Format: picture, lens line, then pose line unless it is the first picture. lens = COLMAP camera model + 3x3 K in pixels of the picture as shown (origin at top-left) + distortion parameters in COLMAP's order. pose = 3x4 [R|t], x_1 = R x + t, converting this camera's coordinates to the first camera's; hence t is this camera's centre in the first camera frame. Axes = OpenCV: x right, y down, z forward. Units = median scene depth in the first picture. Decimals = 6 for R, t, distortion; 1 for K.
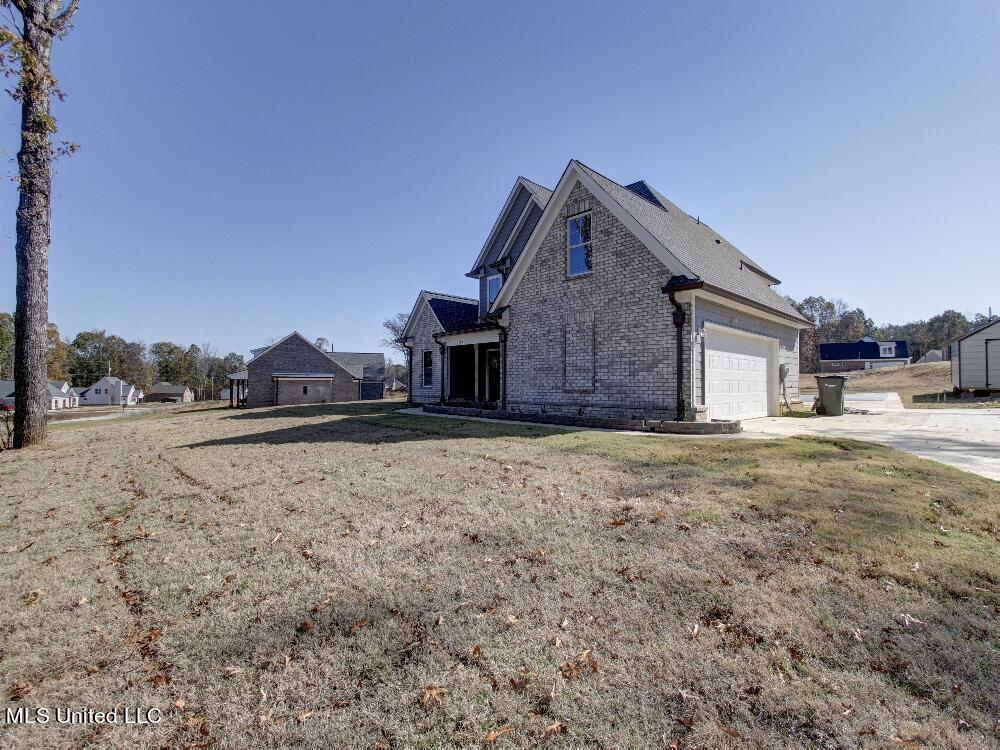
lens RADIAL K [[456.9, 0, 500.0], [0, 456.9, 375.0], [0, 0, 1]] dist [-0.021602, -0.000087]
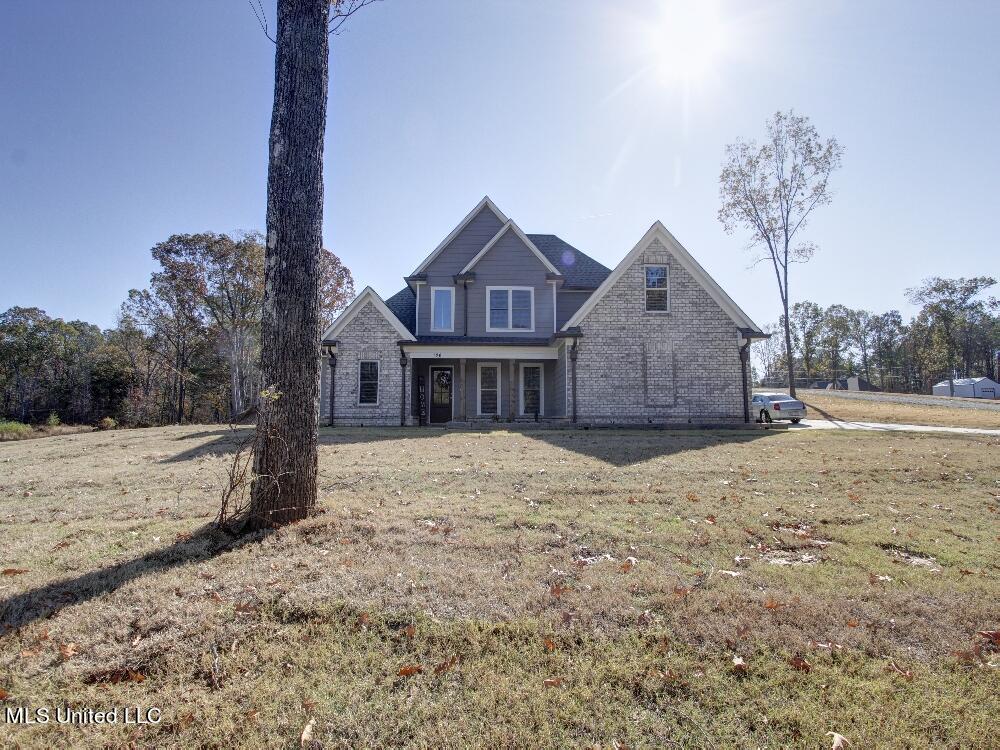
lens RADIAL K [[459.1, 0, 503.5], [0, 459.1, 377.8], [0, 0, 1]] dist [-0.001279, 0.000177]
pose [[0.663325, 0.066341, 0.745385, -1.007536], [-0.014299, 0.997004, -0.076011, 0.058631], [-0.748195, 0.039762, 0.662287, 0.479013]]
